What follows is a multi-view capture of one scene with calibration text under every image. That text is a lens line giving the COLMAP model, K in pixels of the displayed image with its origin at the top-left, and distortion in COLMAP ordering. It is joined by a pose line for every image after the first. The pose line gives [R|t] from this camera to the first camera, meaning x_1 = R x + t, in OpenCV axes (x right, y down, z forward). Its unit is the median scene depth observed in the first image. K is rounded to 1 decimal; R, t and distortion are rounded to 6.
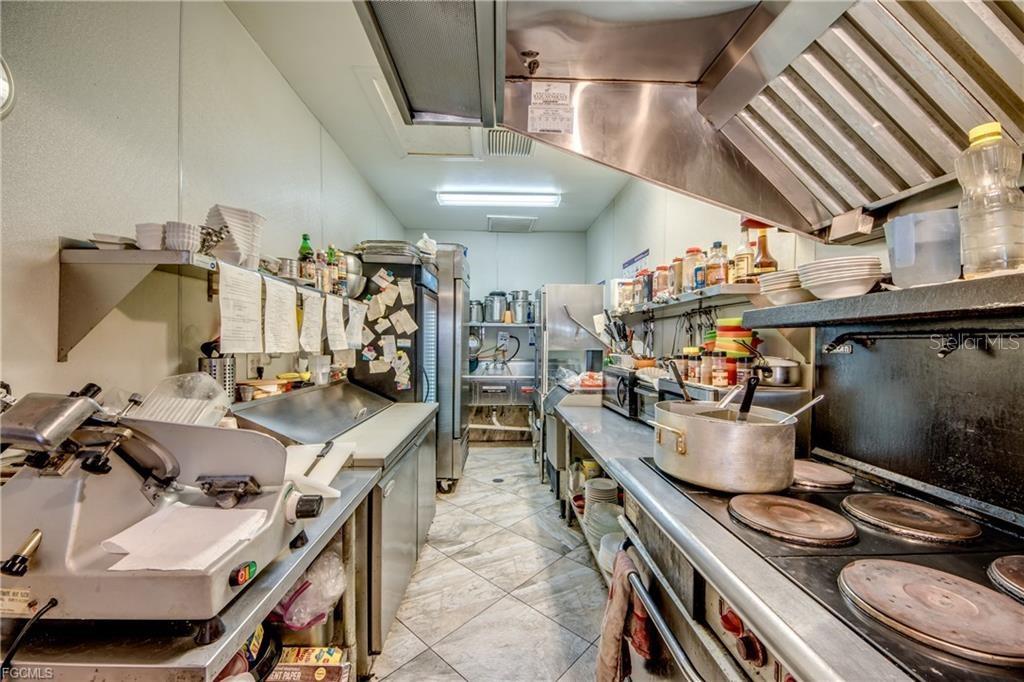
lens RADIAL K [[385.4, 0, 505.3], [0, 385.4, 342.4], [0, 0, 1]] dist [0.032599, -0.018878]
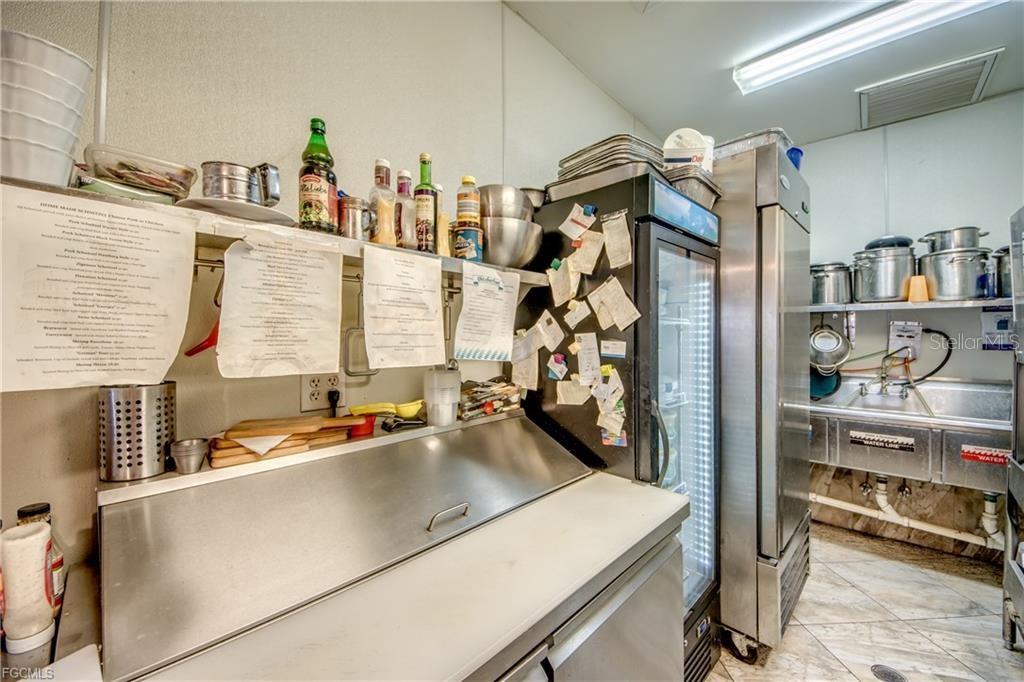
lens RADIAL K [[404.7, 0, 511.3], [0, 404.7, 335.6], [0, 0, 1]] dist [-0.000032, -0.008215]
pose [[0.708191, -0.008724, -0.705967, 0.000636], [0.003176, 0.999953, -0.009171, -0.006160], [0.706014, 0.004253, 0.708186, 0.324354]]
